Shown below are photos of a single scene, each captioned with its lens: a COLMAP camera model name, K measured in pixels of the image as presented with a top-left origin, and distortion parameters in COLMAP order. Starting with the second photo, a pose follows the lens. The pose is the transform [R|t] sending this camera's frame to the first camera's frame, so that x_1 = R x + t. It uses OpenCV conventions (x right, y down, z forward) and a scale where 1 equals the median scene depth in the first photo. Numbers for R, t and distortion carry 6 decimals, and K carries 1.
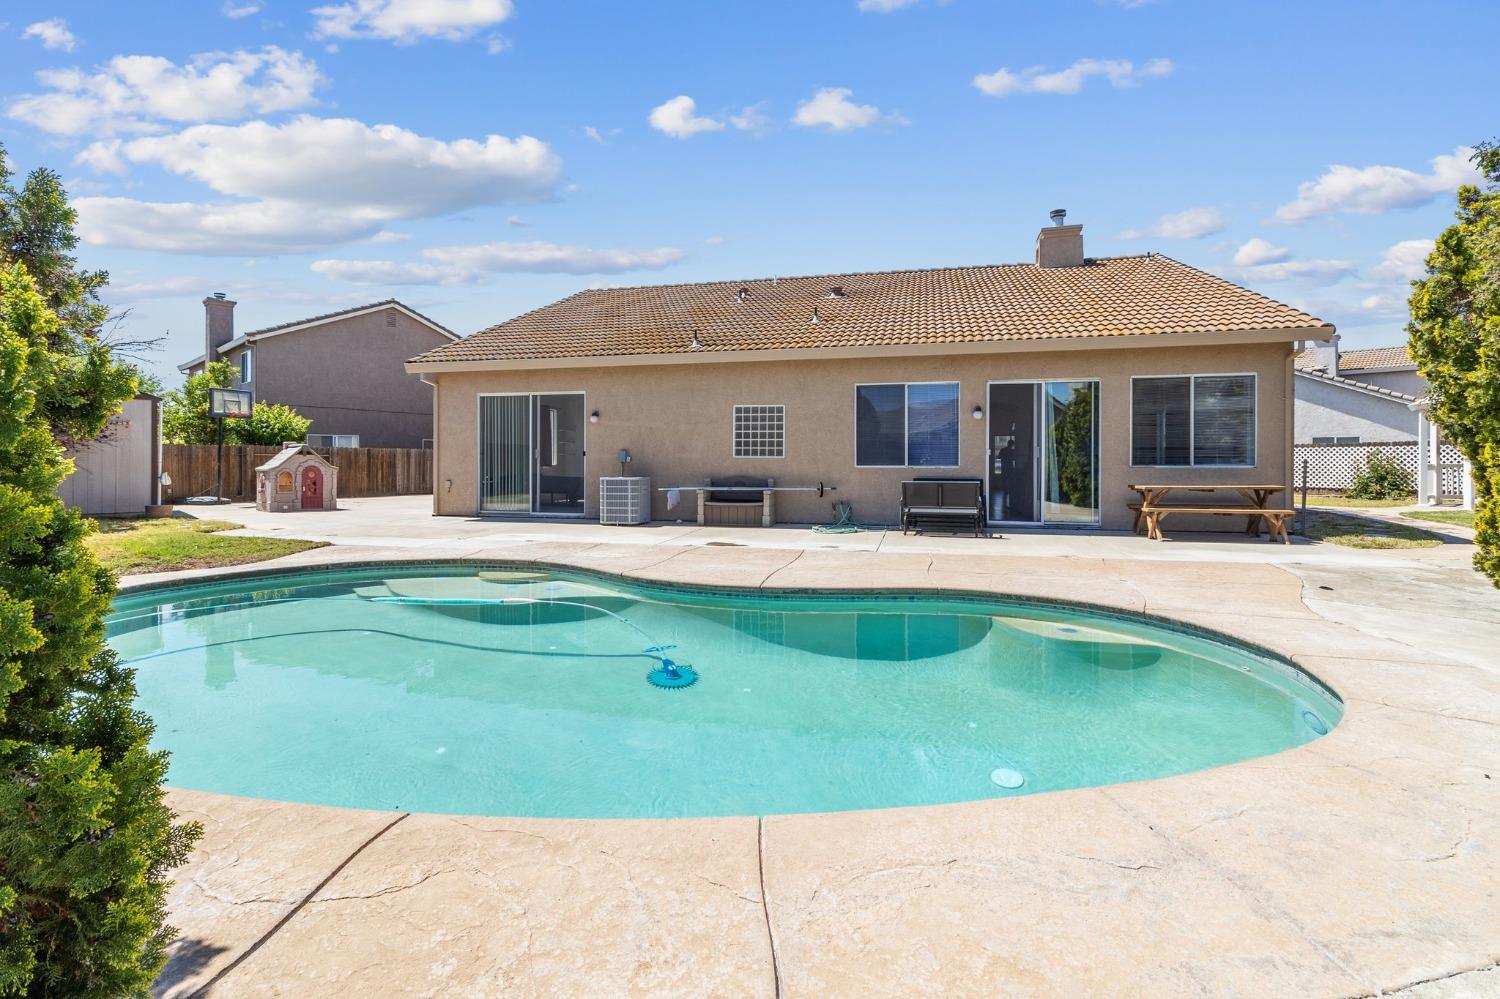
lens RADIAL K [[693.6, 0, 754.3], [0, 693.6, 483.1], [0, 0, 1]] dist [-0.002282, -0.000657]
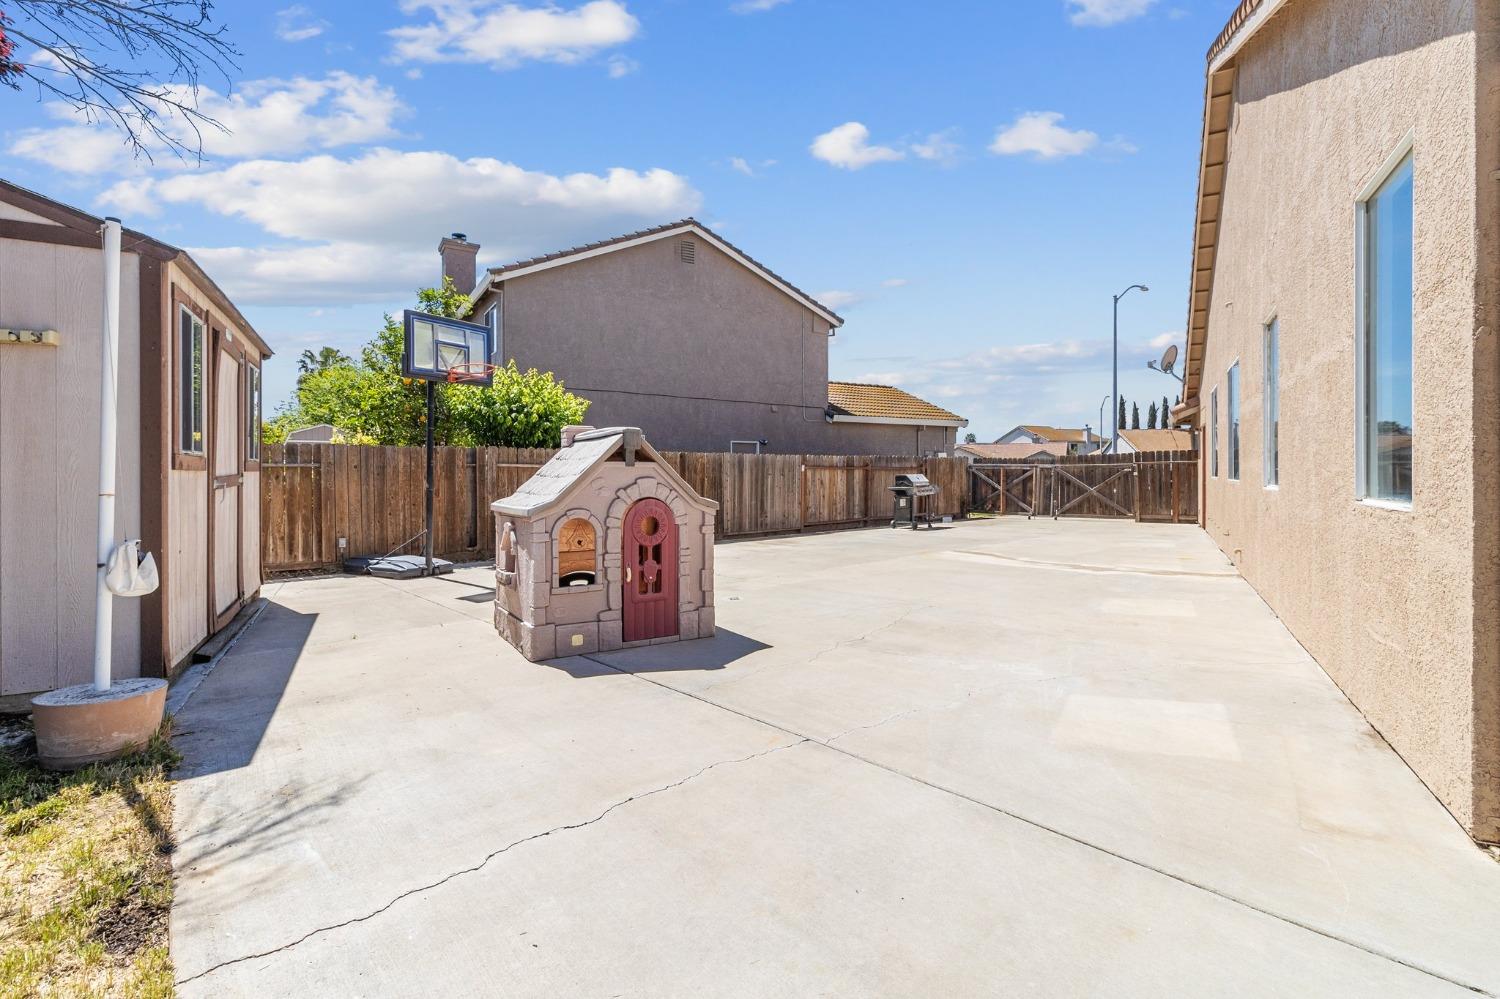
lens RADIAL K [[693.6, 0, 754.3], [0, 693.6, 483.1], [0, 0, 1]] dist [-0.002282, -0.000657]
pose [[0.960661, -0.003984, -0.277694, -0.405695], [0.000175, 0.999906, -0.013741, -0.021633], [0.277723, 0.013152, 0.960571, 0.572556]]
